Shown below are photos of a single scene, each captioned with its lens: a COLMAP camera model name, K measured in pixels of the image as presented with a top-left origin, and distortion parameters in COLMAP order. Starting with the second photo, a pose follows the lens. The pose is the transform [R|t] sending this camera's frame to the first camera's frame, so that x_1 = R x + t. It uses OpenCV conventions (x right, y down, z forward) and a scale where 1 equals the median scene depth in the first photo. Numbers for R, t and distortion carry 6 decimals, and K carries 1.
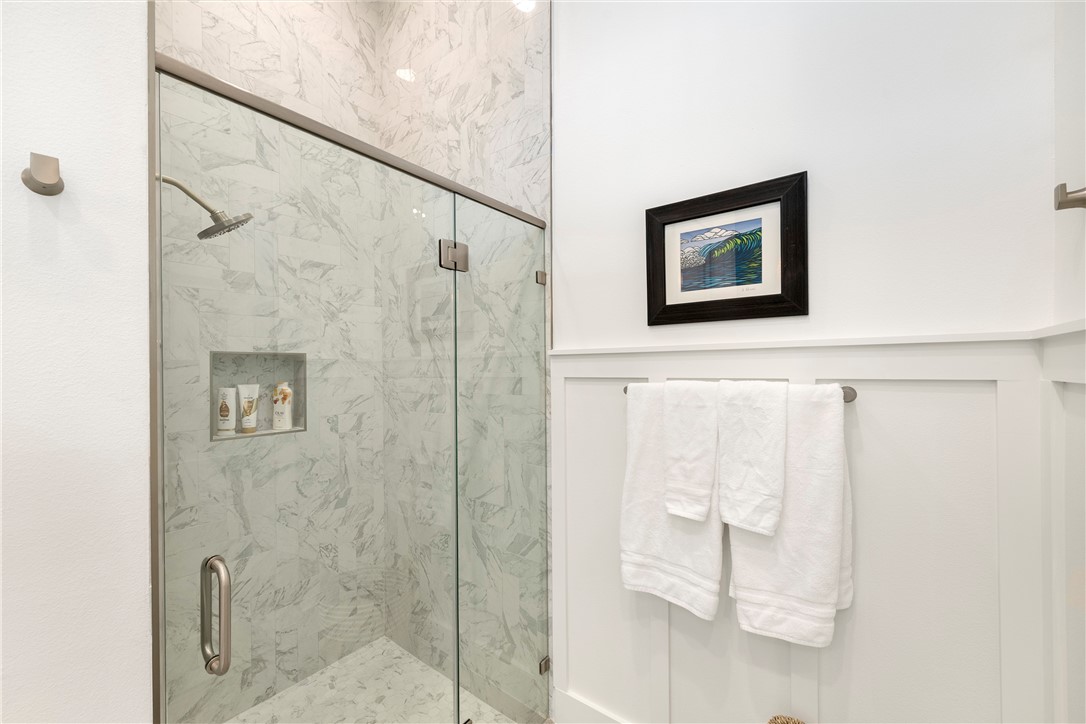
lens RADIAL K [[434.2, 0, 542.4], [0, 434.2, 364.5], [0, 0, 1]] dist [0.001770, 0.000217]
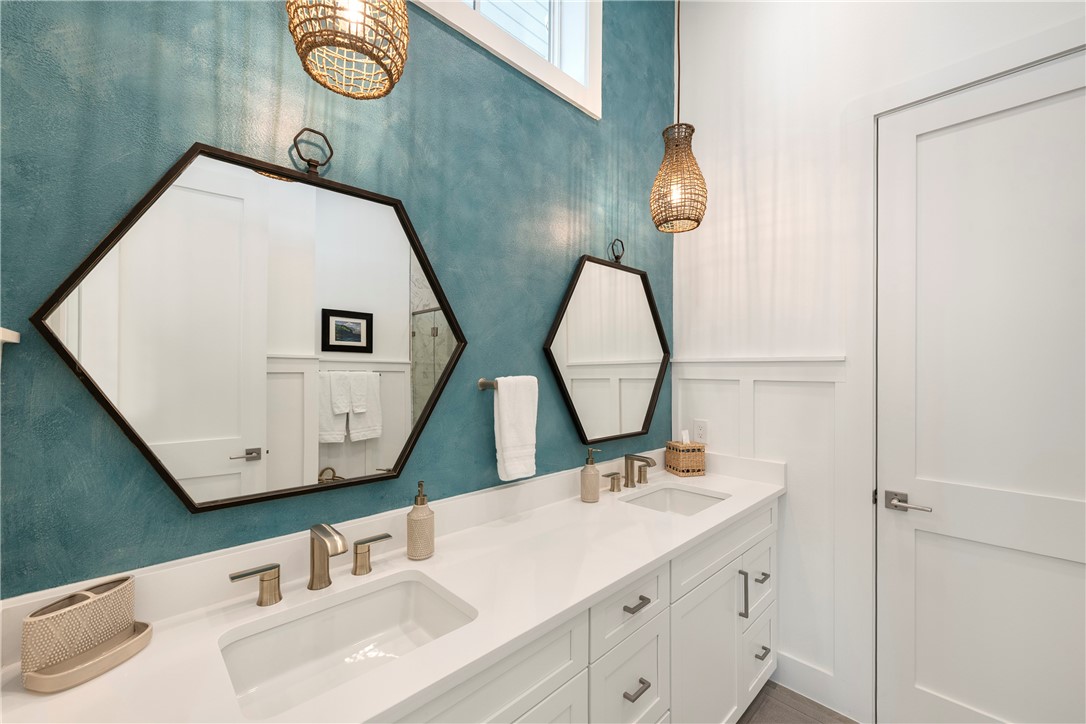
lens RADIAL K [[434.2, 0, 542.4], [0, 434.2, 363.9], [0, 0, 1]] dist [0.001770, 0.000217]
pose [[0.721019, 0.018245, 0.692675, -0.796537], [-0.015200, 0.999829, -0.010513, -0.007018], [-0.692749, -0.002948, 0.721173, -2.366017]]
